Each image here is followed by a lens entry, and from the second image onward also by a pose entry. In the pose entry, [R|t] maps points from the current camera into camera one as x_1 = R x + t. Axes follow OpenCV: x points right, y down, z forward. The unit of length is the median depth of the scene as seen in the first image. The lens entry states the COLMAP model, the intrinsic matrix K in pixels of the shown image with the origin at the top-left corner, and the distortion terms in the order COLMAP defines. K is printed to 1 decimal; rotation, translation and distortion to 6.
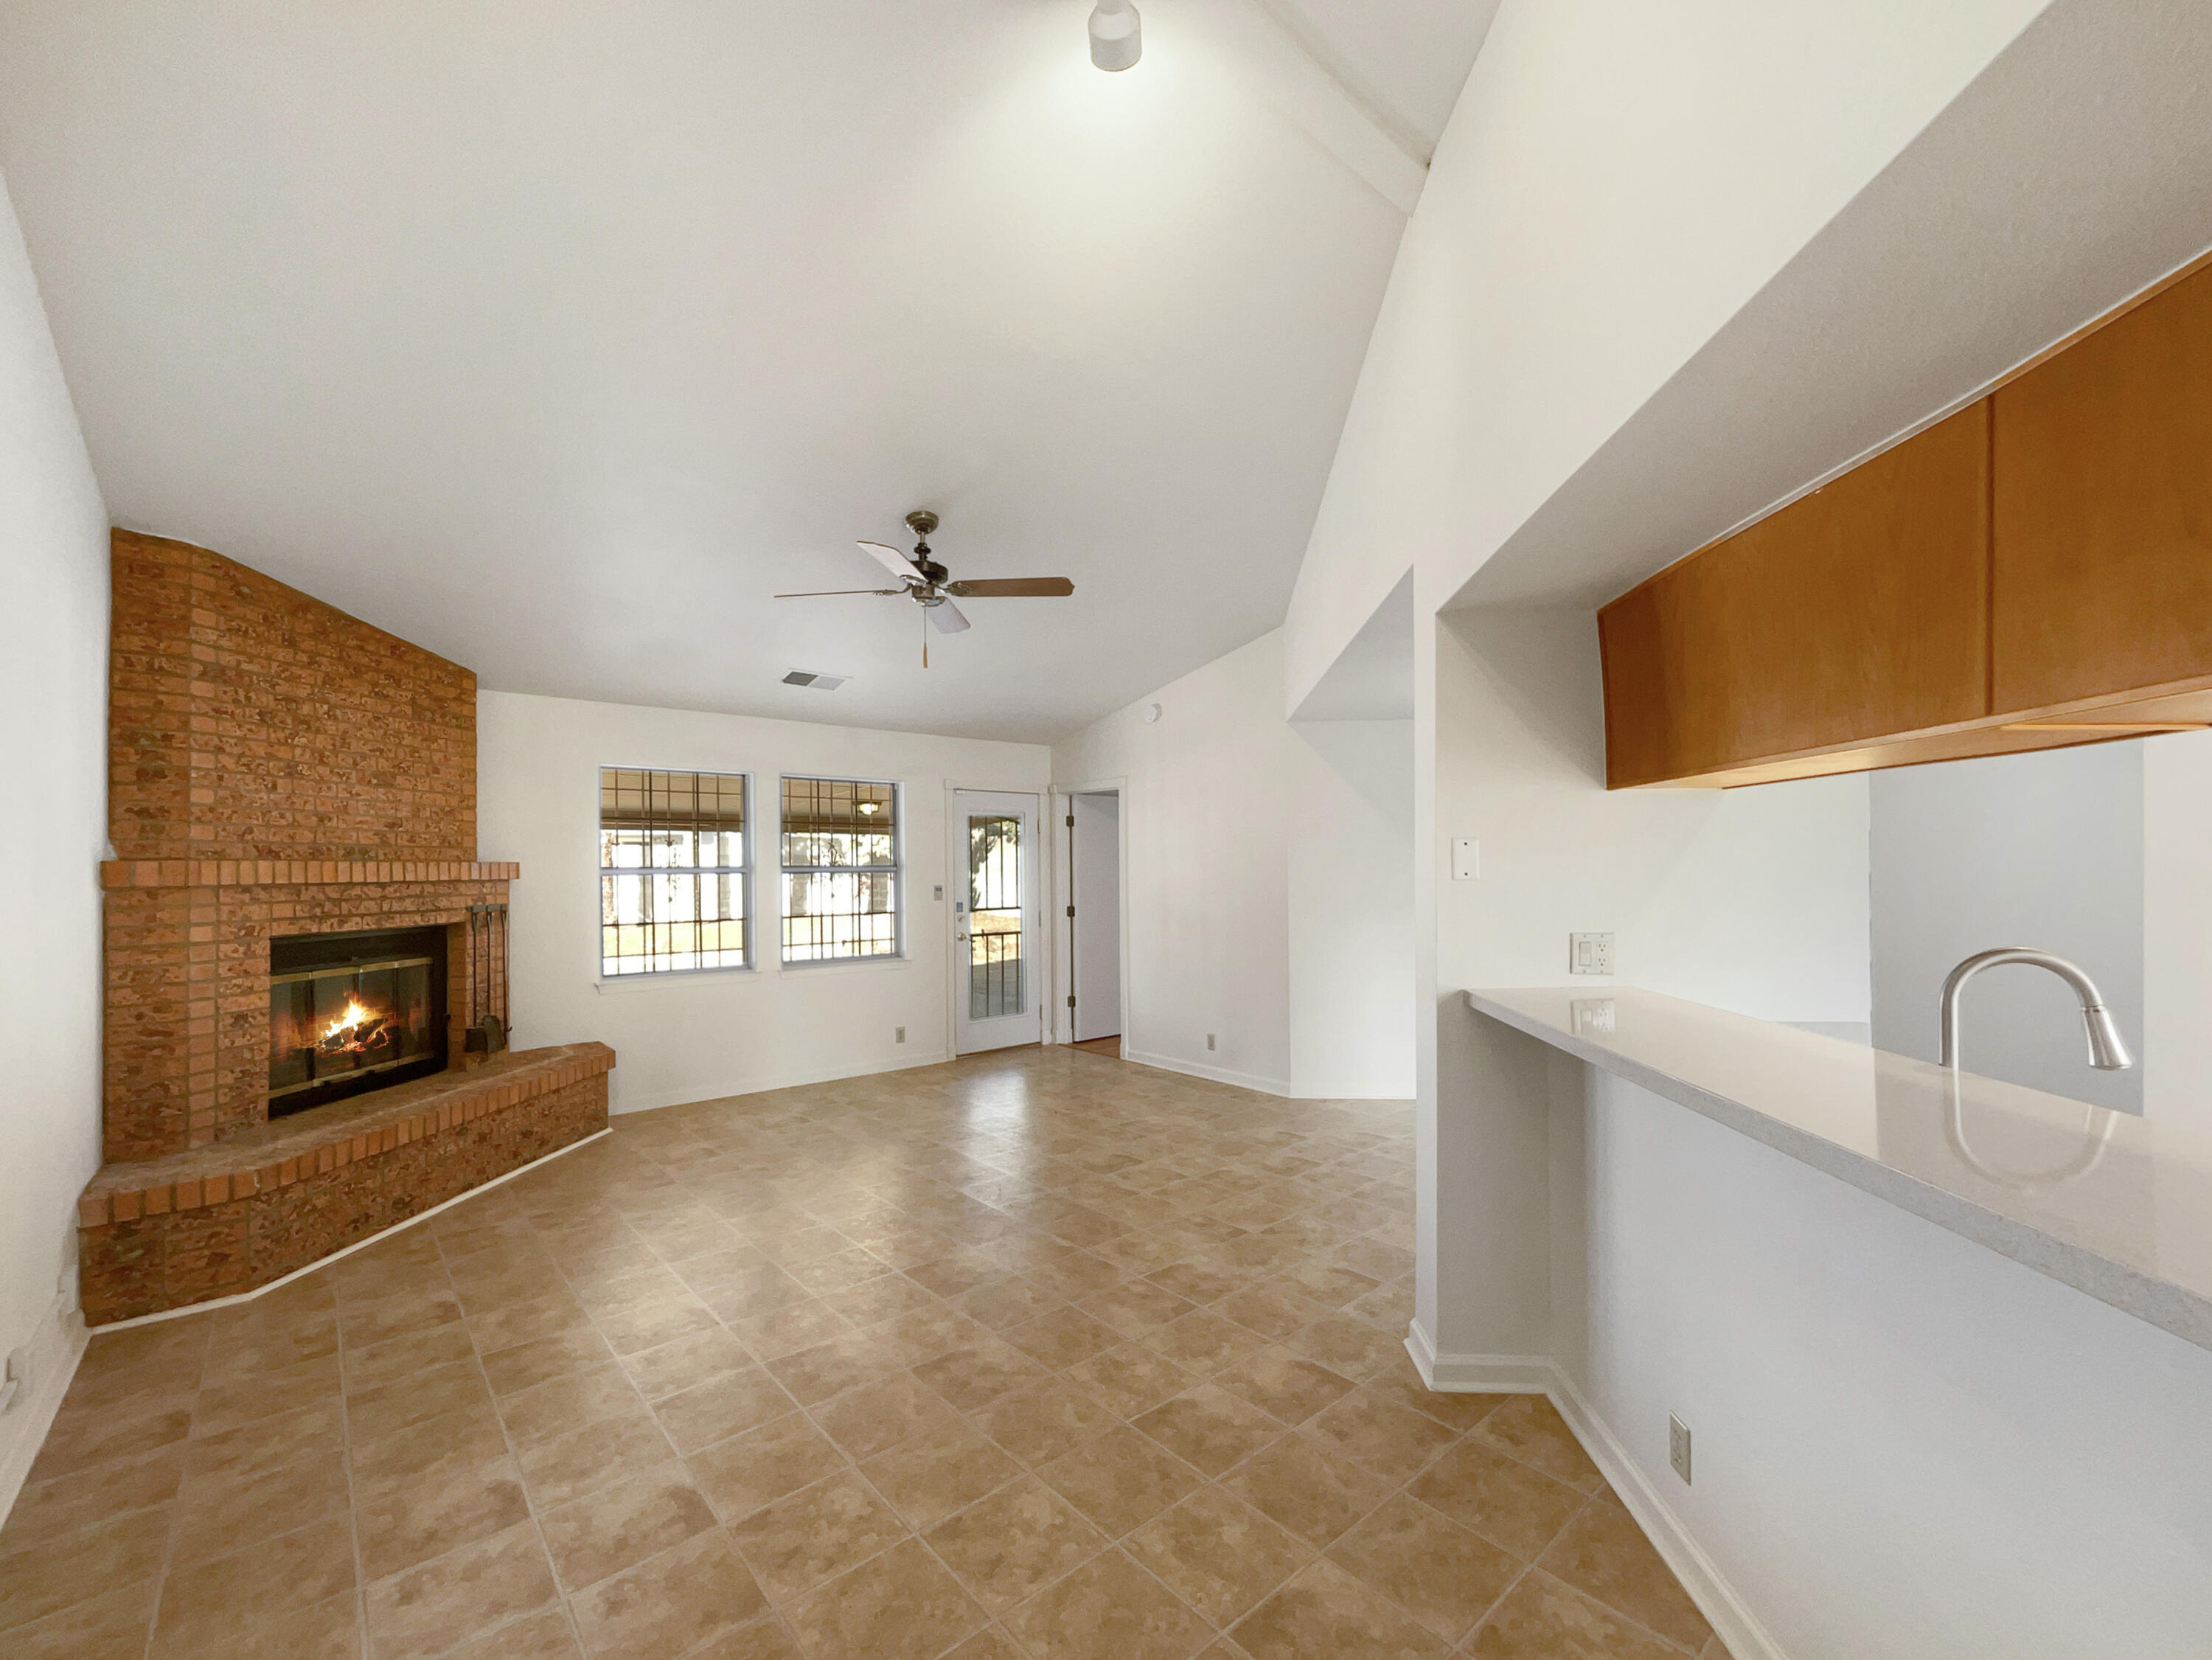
lens RADIAL K [[982.8, 0, 1150.0], [0, 982.8, 843.9], [0, 0, 1]] dist [-0.000769, 0.026562]
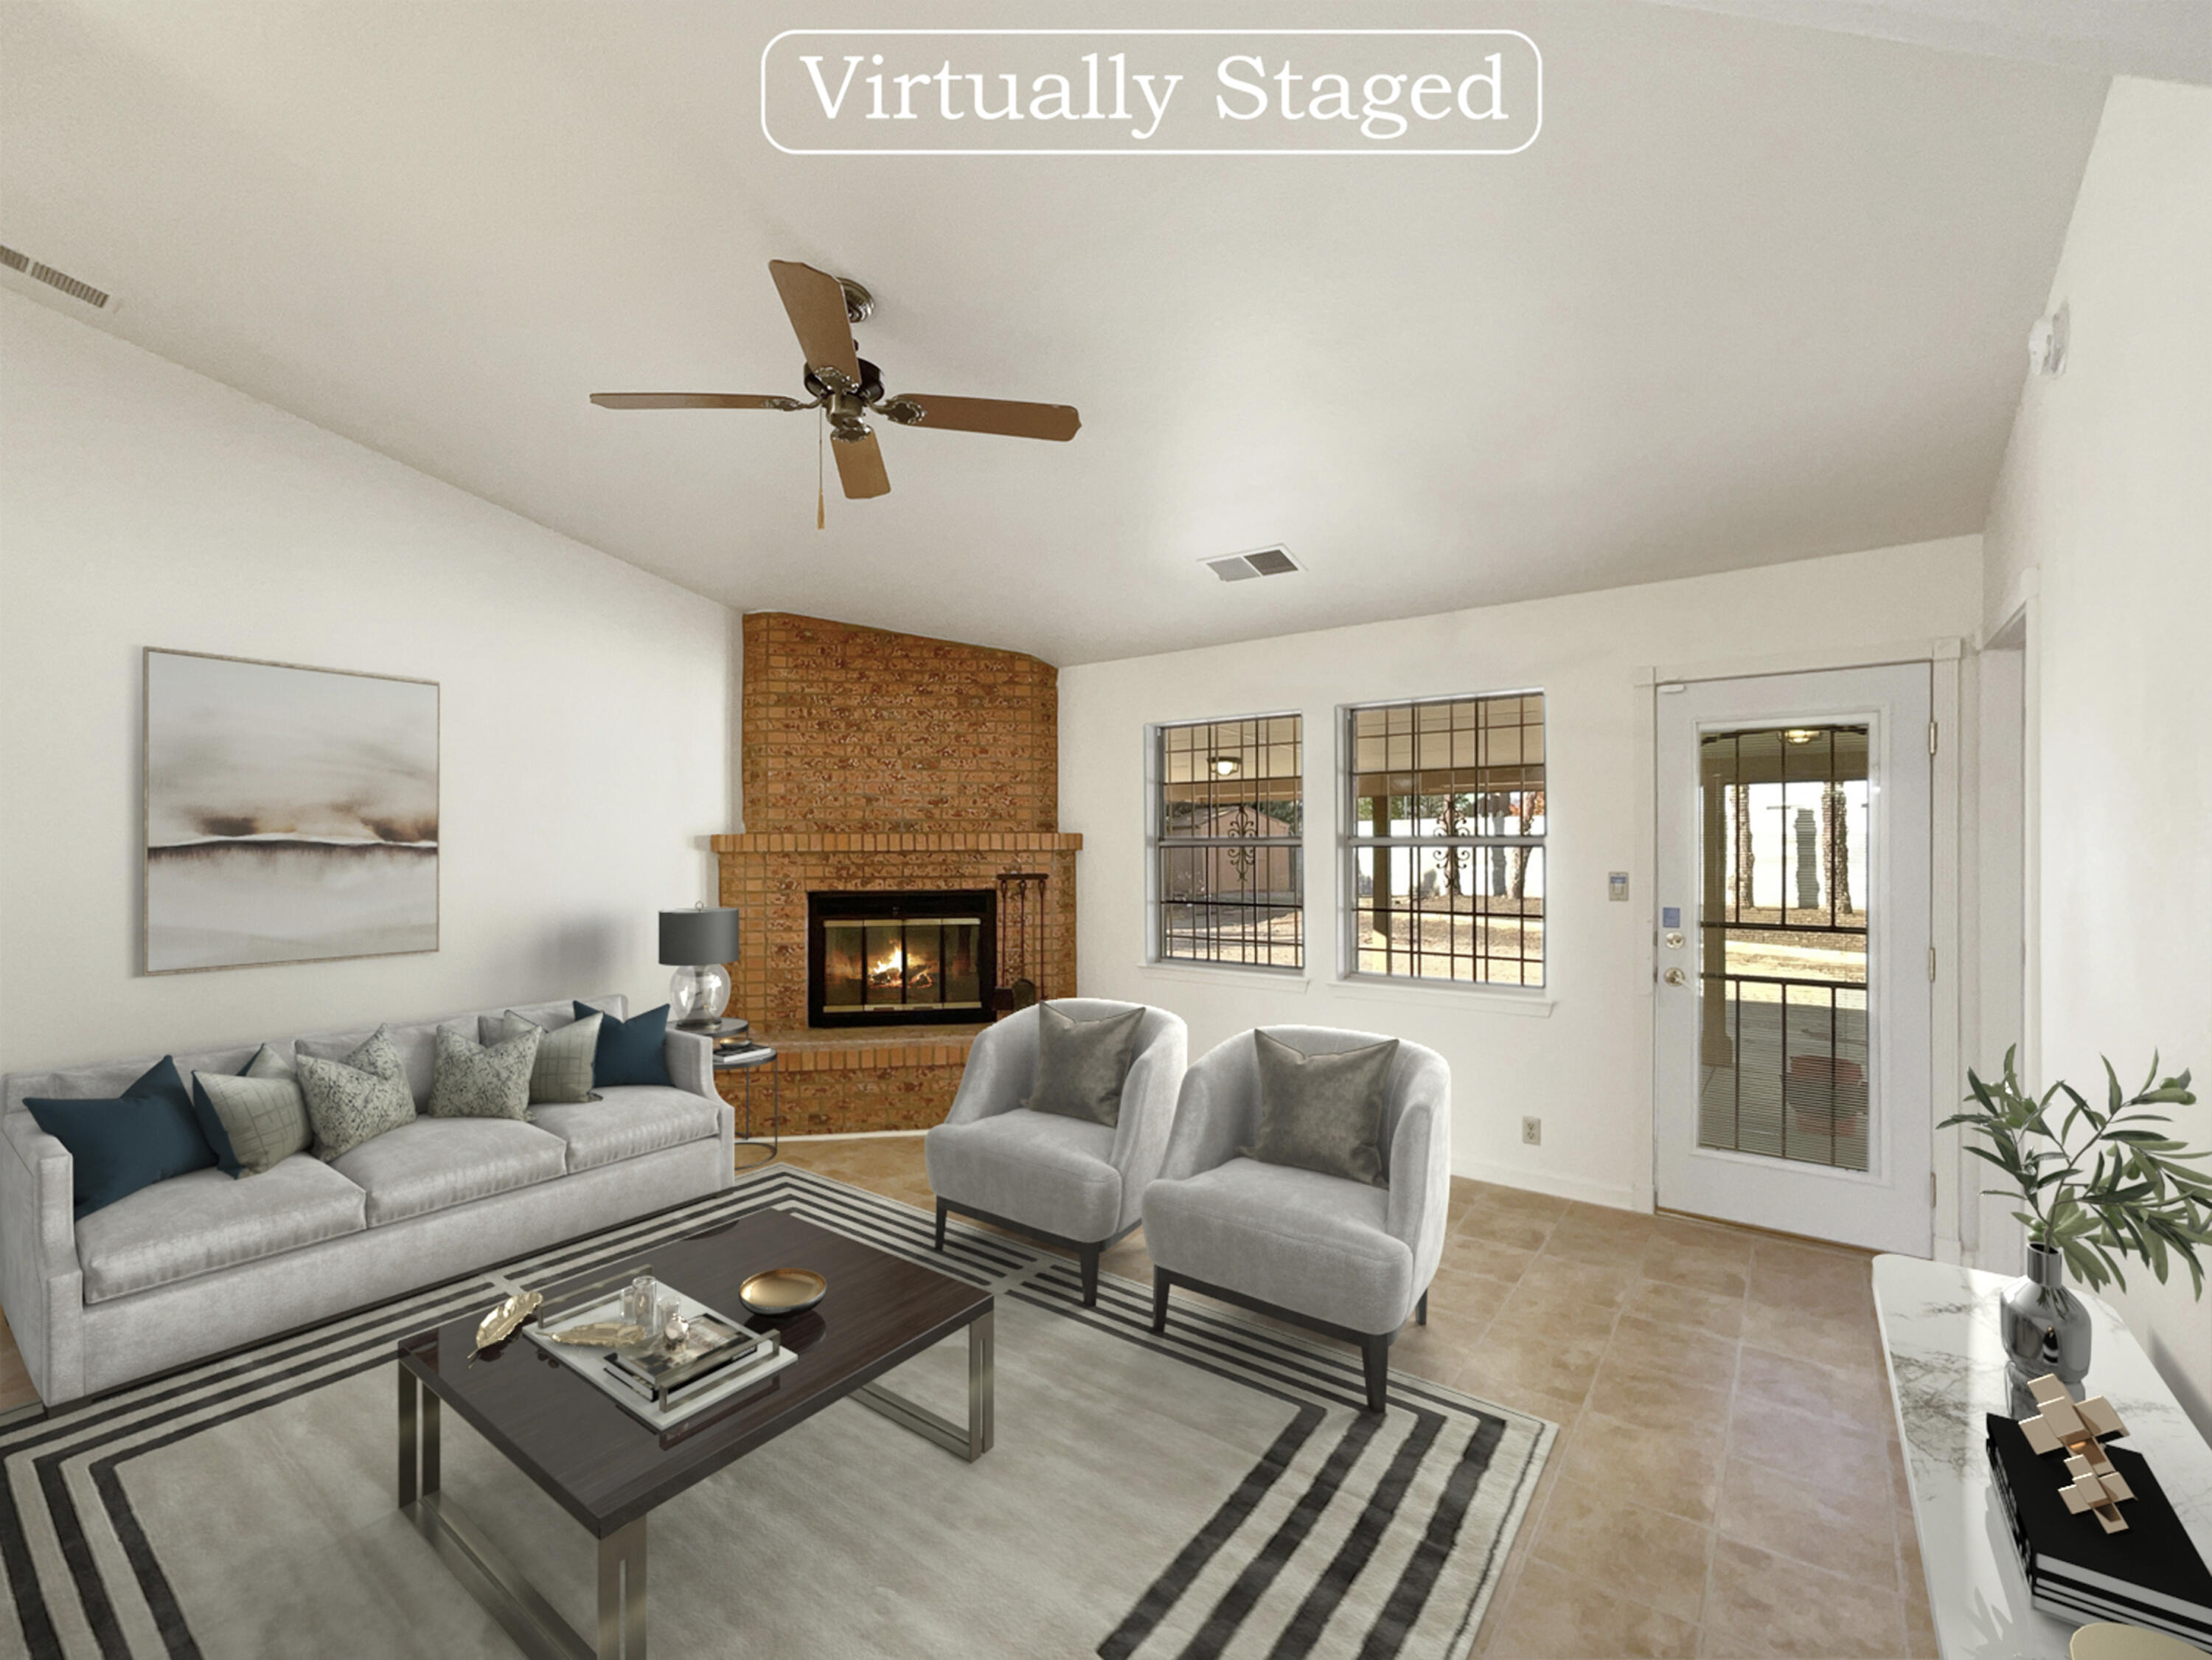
lens RADIAL K [[982.8, 0, 1150.0], [0, 982.8, 843.9], [0, 0, 1]] dist [-0.000769, 0.026562]
pose [[0.172338, 0.011197, -0.984974, 0.452551], [0.026241, 0.999528, 0.015954, 0.019703], [0.984688, -0.028596, 0.171963, 1.127502]]
